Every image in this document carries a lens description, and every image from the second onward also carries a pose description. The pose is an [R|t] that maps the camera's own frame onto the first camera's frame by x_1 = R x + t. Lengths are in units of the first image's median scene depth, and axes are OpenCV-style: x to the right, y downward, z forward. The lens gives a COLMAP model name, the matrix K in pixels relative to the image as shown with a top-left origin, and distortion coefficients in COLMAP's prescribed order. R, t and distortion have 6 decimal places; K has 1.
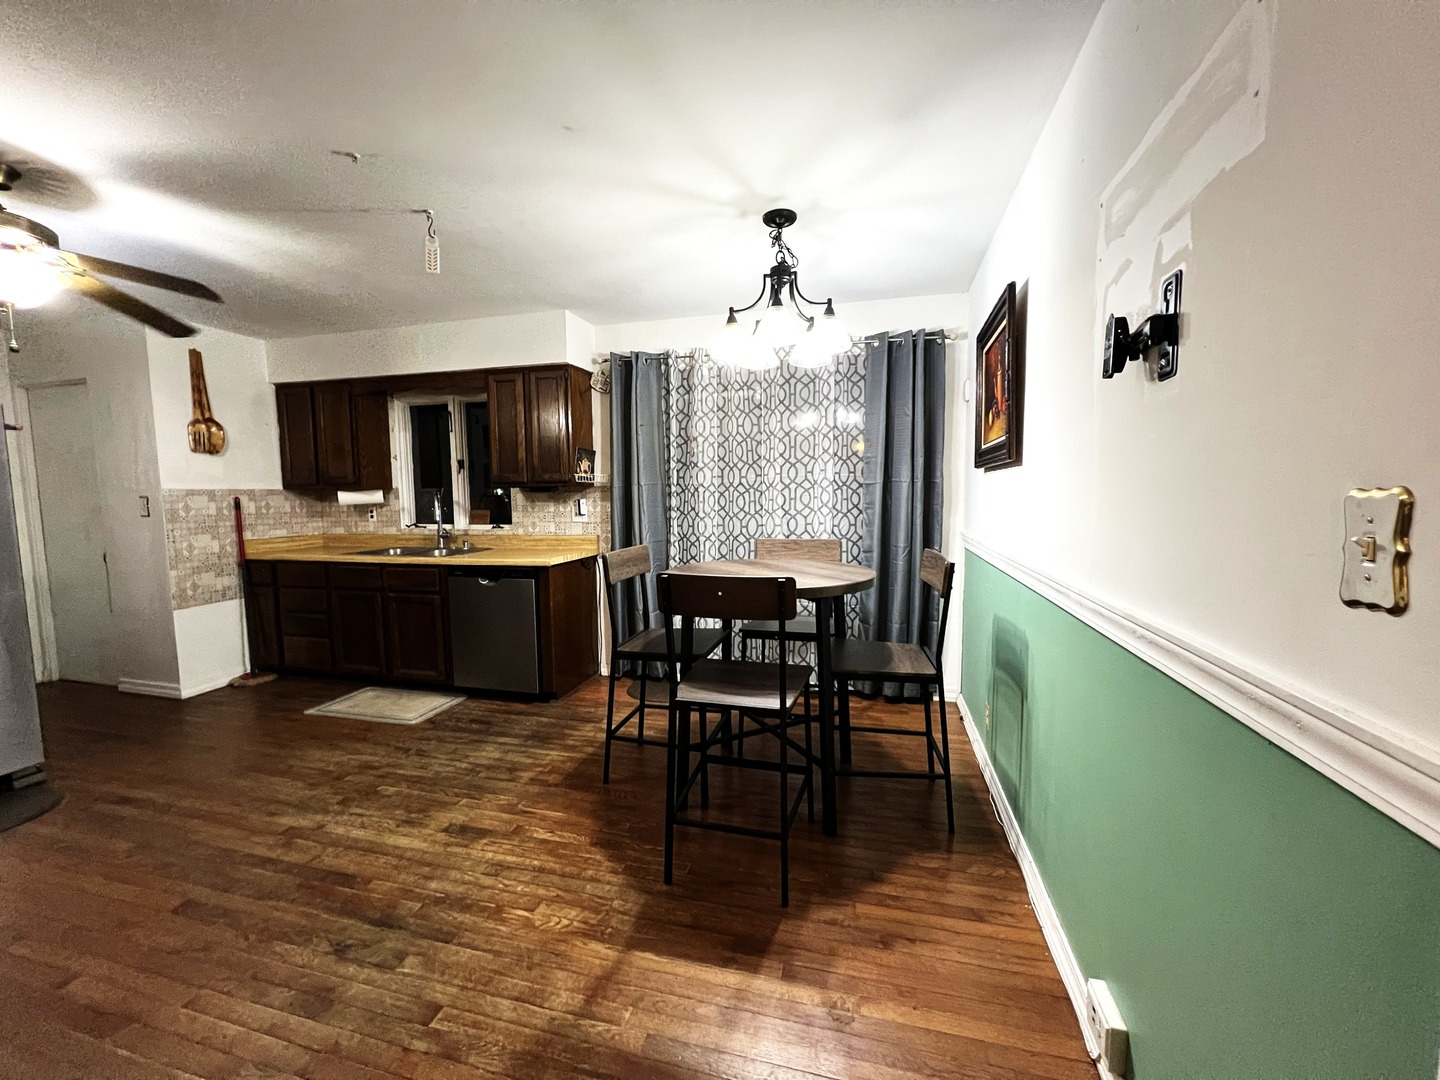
lens RADIAL K [[572.5, 0, 724.8], [0, 572.5, 542.8], [0, 0, 1]] dist [-0.002656, 0.000326]
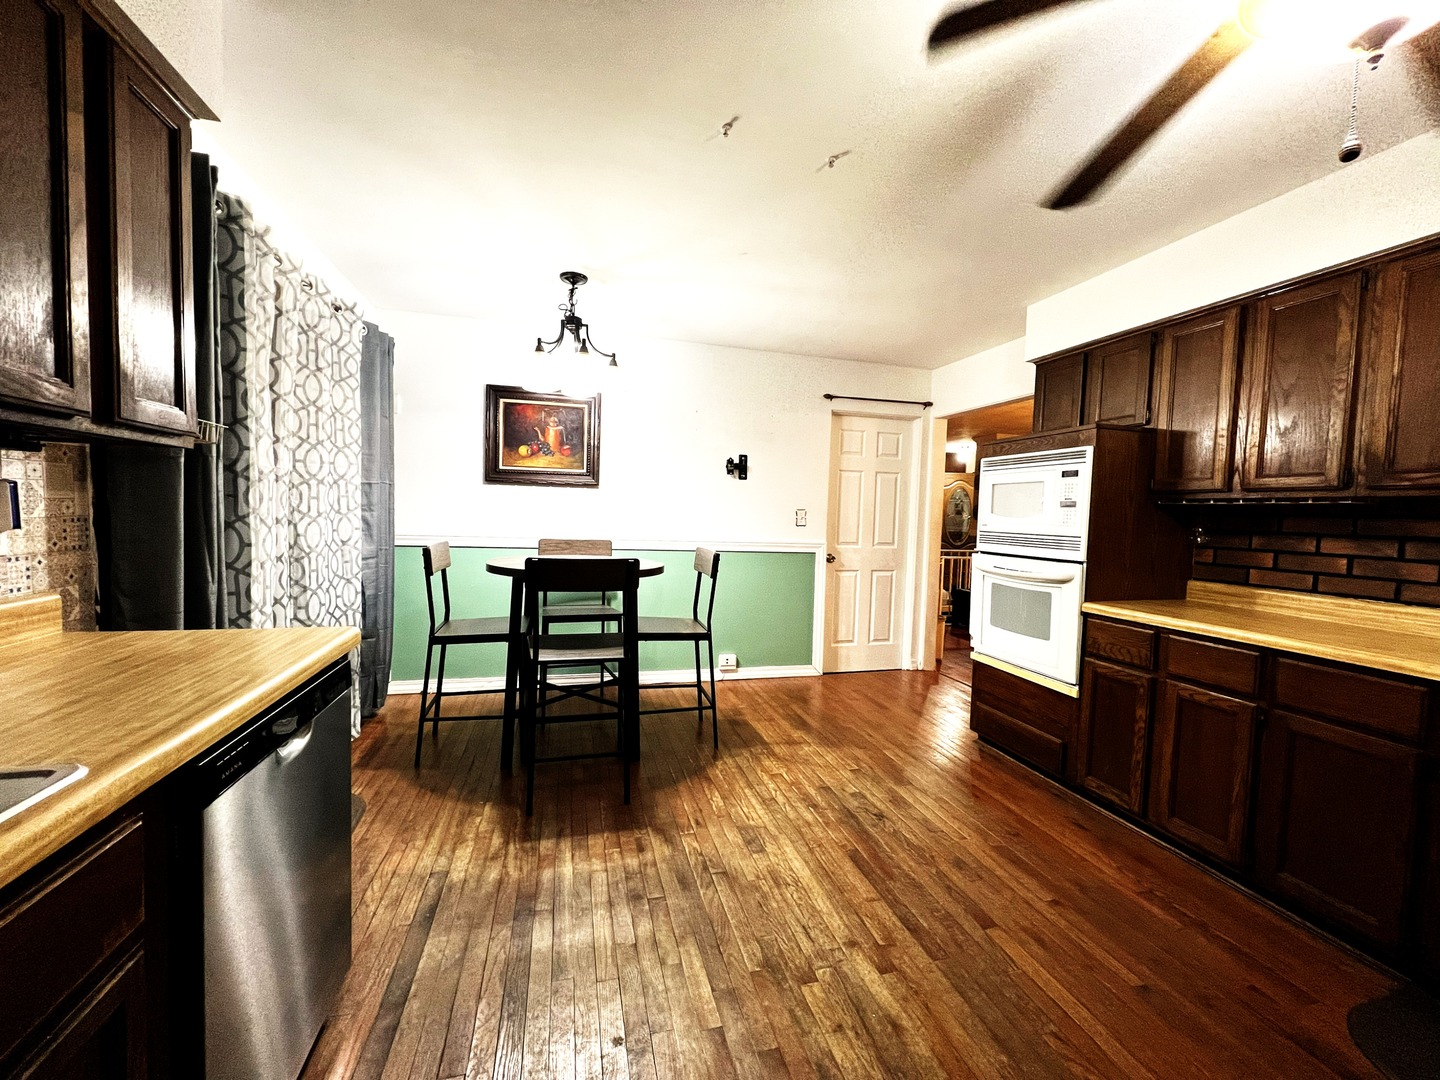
lens RADIAL K [[572.5, 0, 720.7], [0, 572.5, 537.0], [0, 0, 1]] dist [-0.002656, 0.000326]
pose [[-0.498946, -0.047268, 0.865343, -1.388777], [0.043921, 0.995849, 0.079722, -0.108606], [-0.865520, 0.077784, -0.494798, 1.648888]]
